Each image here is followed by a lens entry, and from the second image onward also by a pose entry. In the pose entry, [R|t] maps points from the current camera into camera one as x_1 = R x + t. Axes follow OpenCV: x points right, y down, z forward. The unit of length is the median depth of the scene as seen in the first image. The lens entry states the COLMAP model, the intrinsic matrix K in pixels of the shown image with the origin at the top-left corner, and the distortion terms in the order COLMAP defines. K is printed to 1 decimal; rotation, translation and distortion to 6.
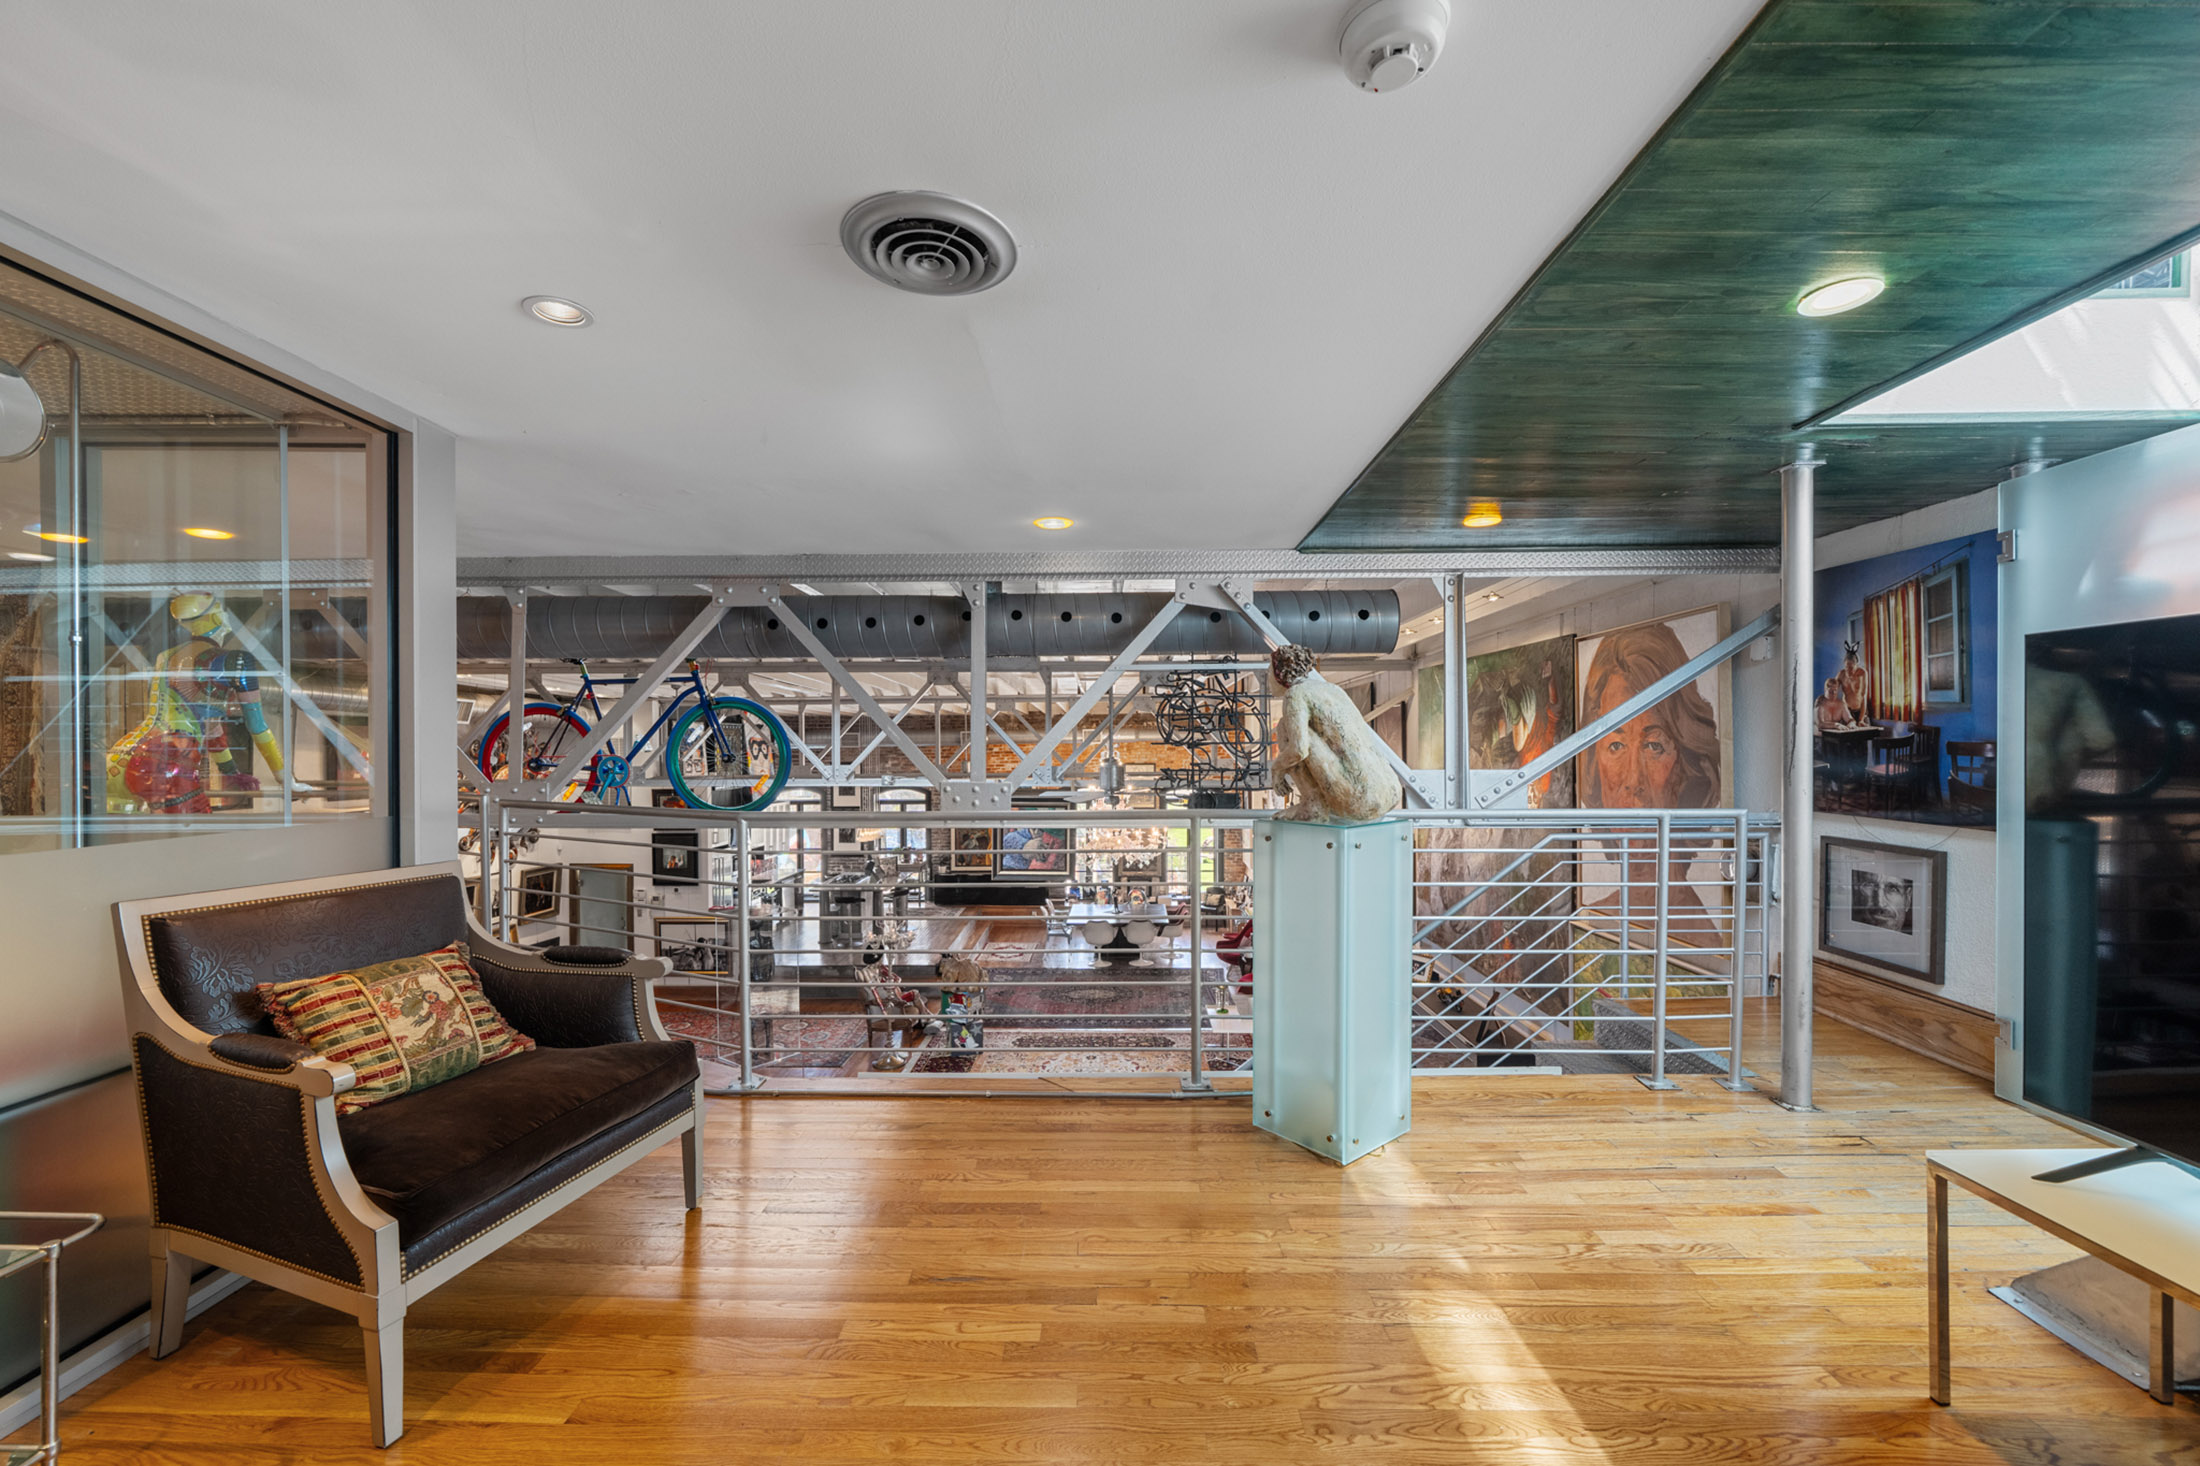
lens RADIAL K [[884.1, 0, 1085.8], [0, 884.1, 749.0], [0, 0, 1]] dist [-0.001926, -0.000439]
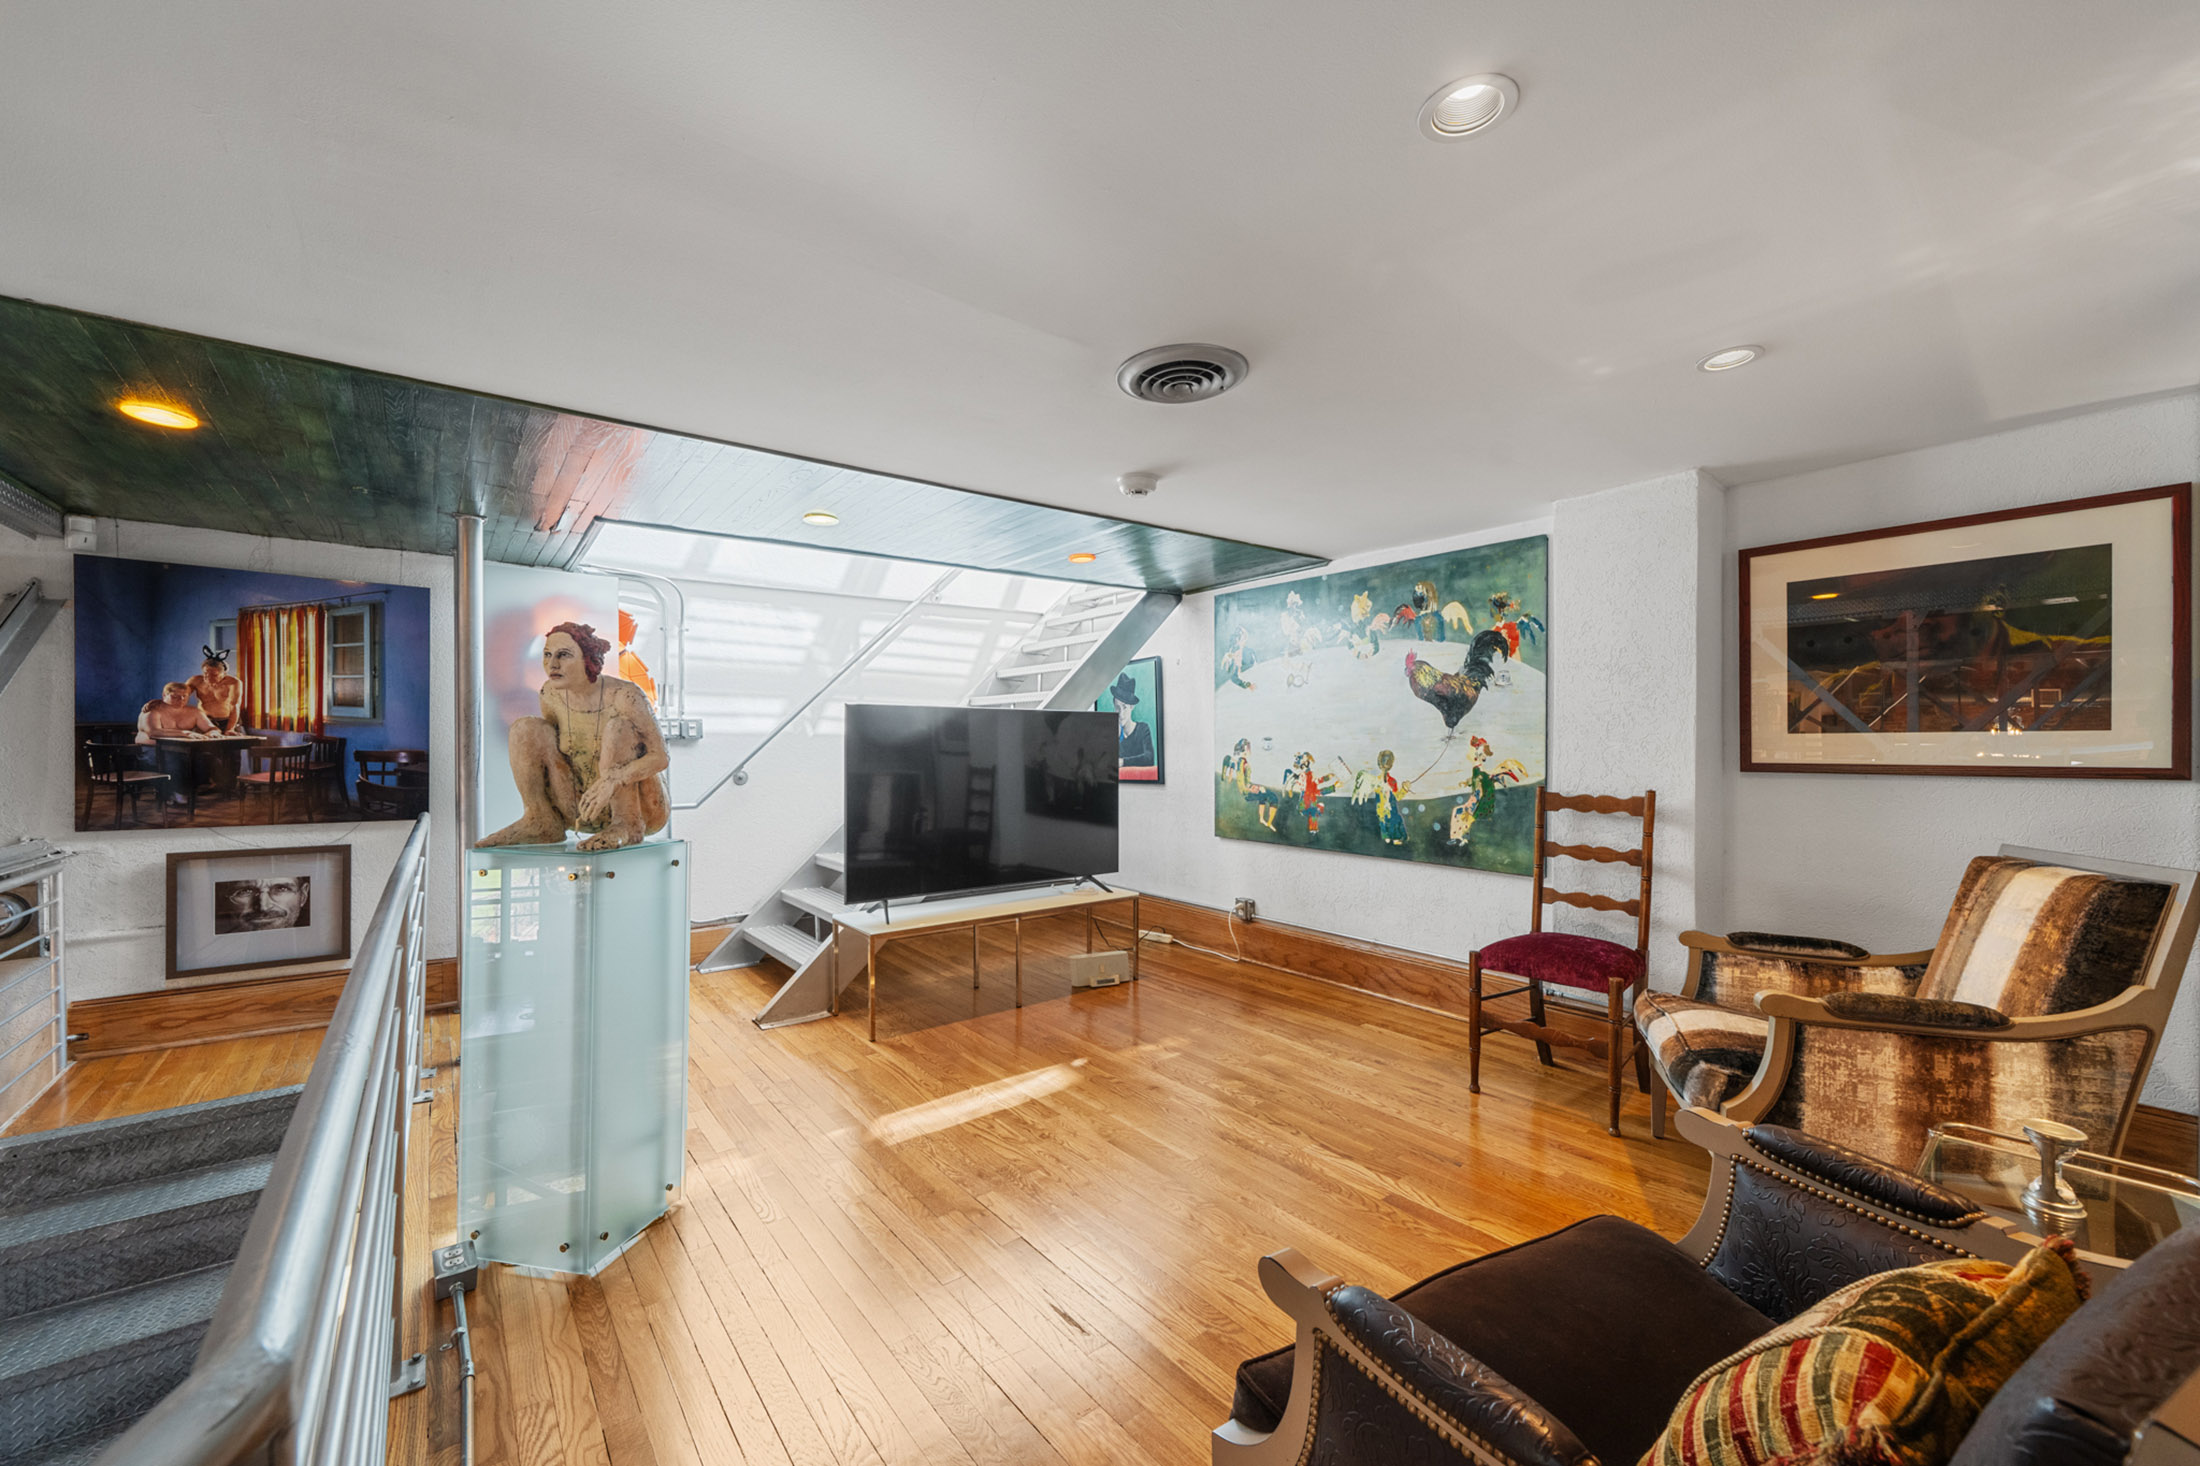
lens RADIAL K [[830.7, 0, 1089.8], [0, 830.7, 739.1], [0, 0, 1]] dist [-0.005091, -0.000096]
pose [[-0.631091, 0.006739, 0.775680, -0.474247], [0.005344, 0.999976, -0.004340, -0.012876], [-0.775690, 0.001406, -0.631112, 0.878891]]
